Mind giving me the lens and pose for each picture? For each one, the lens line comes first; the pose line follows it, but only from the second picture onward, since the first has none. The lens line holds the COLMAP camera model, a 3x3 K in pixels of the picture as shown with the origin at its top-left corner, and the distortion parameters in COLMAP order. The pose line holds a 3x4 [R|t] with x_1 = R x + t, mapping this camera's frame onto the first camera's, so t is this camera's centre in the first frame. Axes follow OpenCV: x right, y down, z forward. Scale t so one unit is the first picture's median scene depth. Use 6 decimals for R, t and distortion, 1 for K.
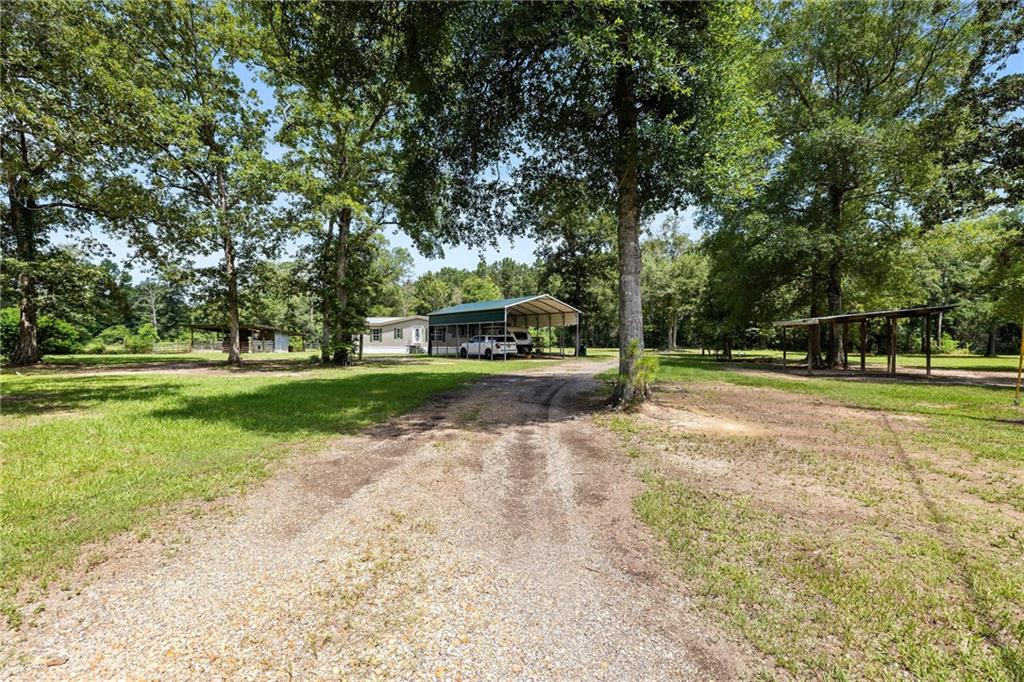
lens RADIAL K [[434.0, 0, 509.8], [0, 434.0, 338.5], [0, 0, 1]] dist [0.001103, -0.000198]
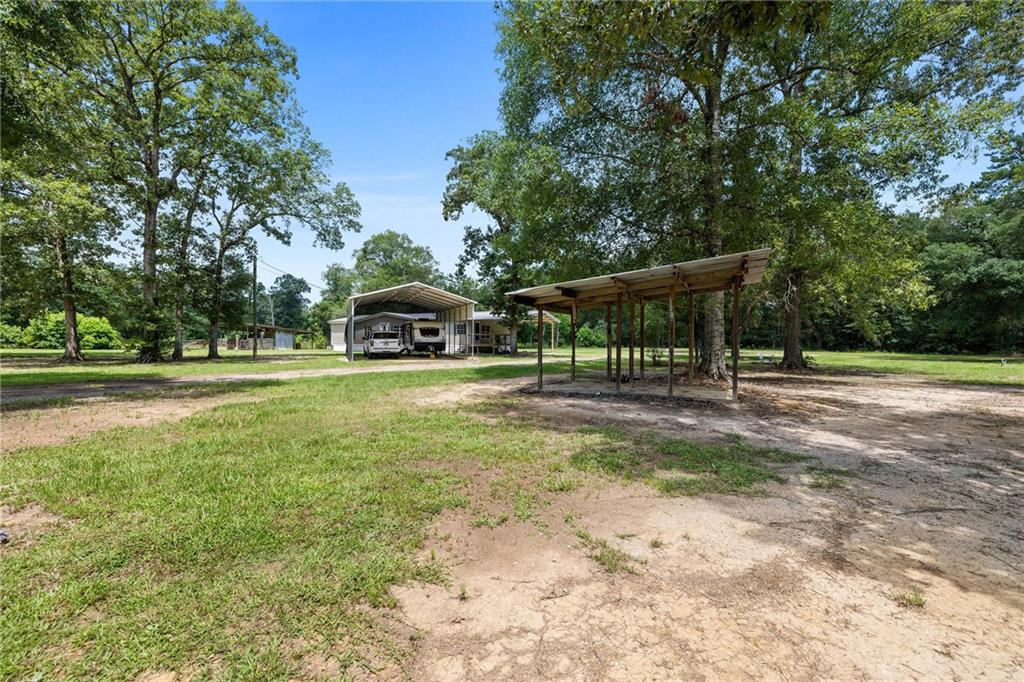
lens RADIAL K [[434.0, 0, 509.8], [0, 434.0, 338.5], [0, 0, 1]] dist [0.001103, -0.000198]
pose [[0.954659, -0.000071, -0.297703, 0.312049], [0.000323, 1.000000, 0.000798, 0.003463], [0.297703, -0.000858, 0.954658, 0.154314]]
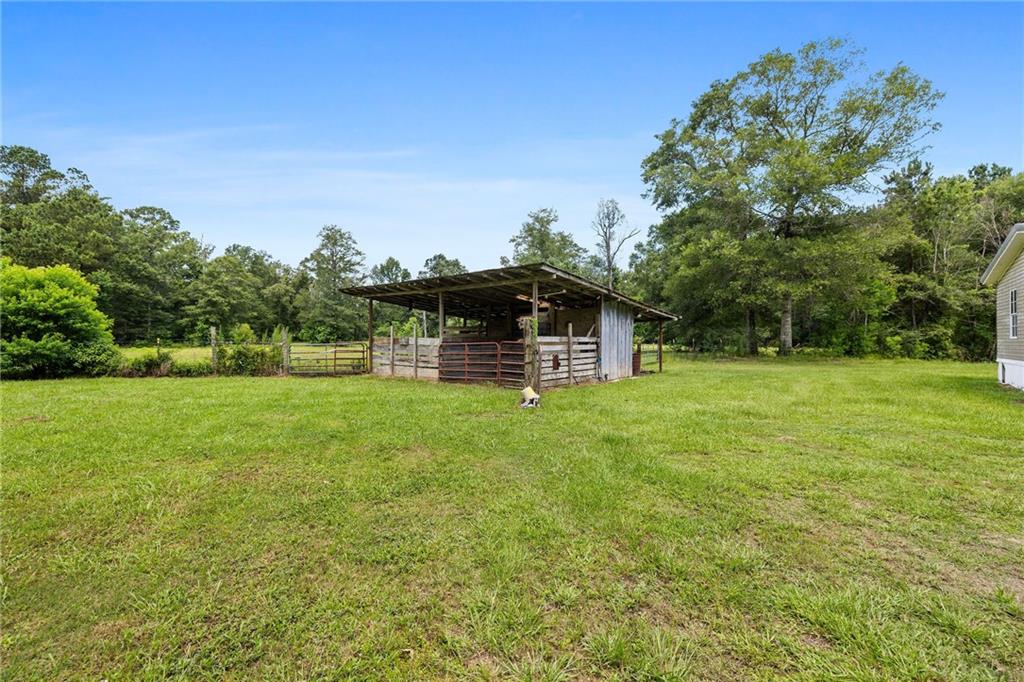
lens RADIAL K [[434.0, 0, 509.8], [0, 434.0, 338.5], [0, 0, 1]] dist [0.001103, -0.000198]
pose [[0.853276, -0.001993, -0.521455, -0.432902], [0.004500, 0.999984, 0.003542, 0.004769], [0.521440, -0.005369, 0.853271, 0.710377]]
